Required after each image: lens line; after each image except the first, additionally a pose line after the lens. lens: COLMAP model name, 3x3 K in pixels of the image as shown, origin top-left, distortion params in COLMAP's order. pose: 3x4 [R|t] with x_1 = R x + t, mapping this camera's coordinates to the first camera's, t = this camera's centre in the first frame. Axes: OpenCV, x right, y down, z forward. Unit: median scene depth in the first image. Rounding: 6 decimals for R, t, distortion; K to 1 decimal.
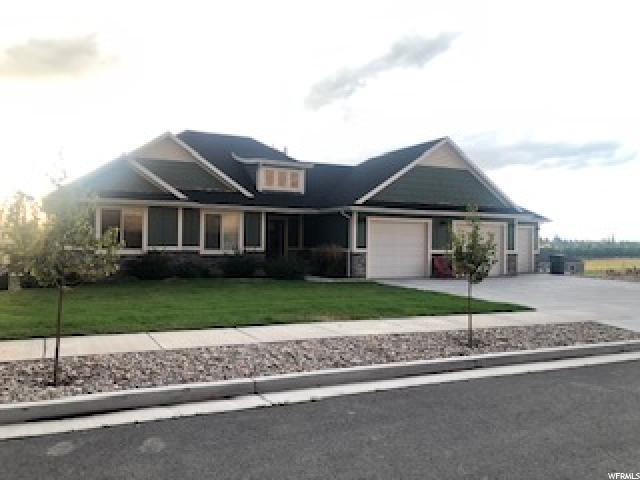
lens RADIAL K [[517.0, 0, 320.0], [0, 517.0, 240.0], [0, 0, 1]] dist [0.004166, 0.001341]
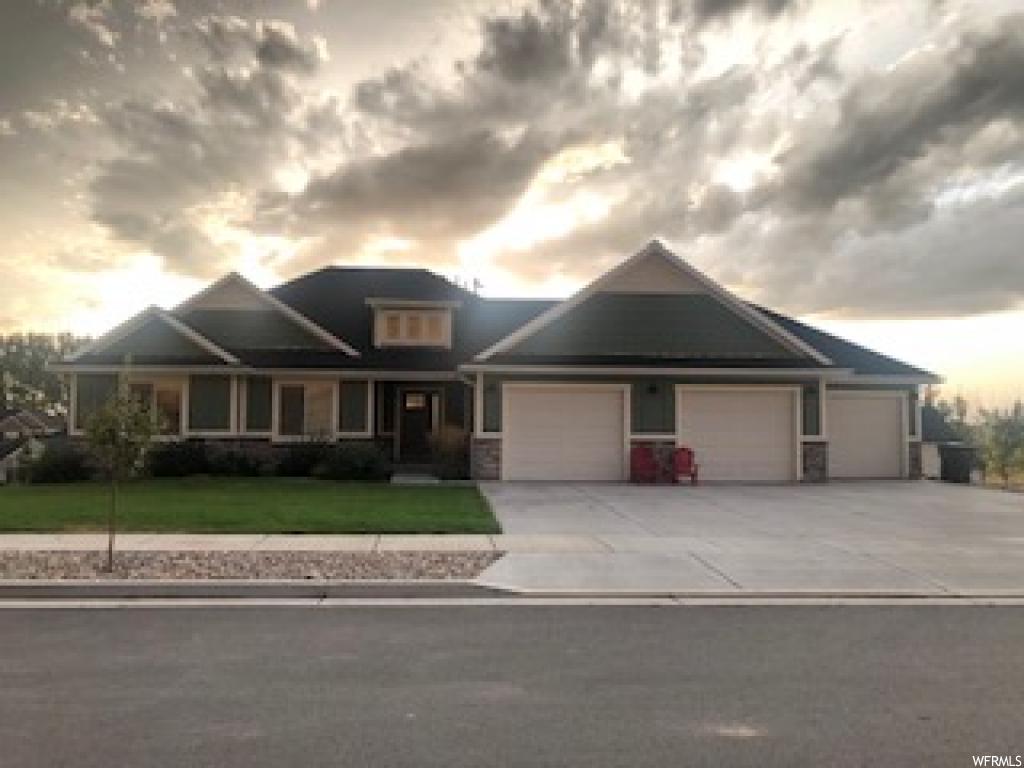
lens RADIAL K [[827.2, 0, 512.0], [0, 827.2, 384.0], [0, 0, 1]] dist [0.004166, 0.001341]
pose [[0.937922, -0.025449, -0.345912, 0.448323], [0.008293, 0.998665, -0.050989, 0.009154], [0.346747, 0.044955, 0.936881, 0.070950]]
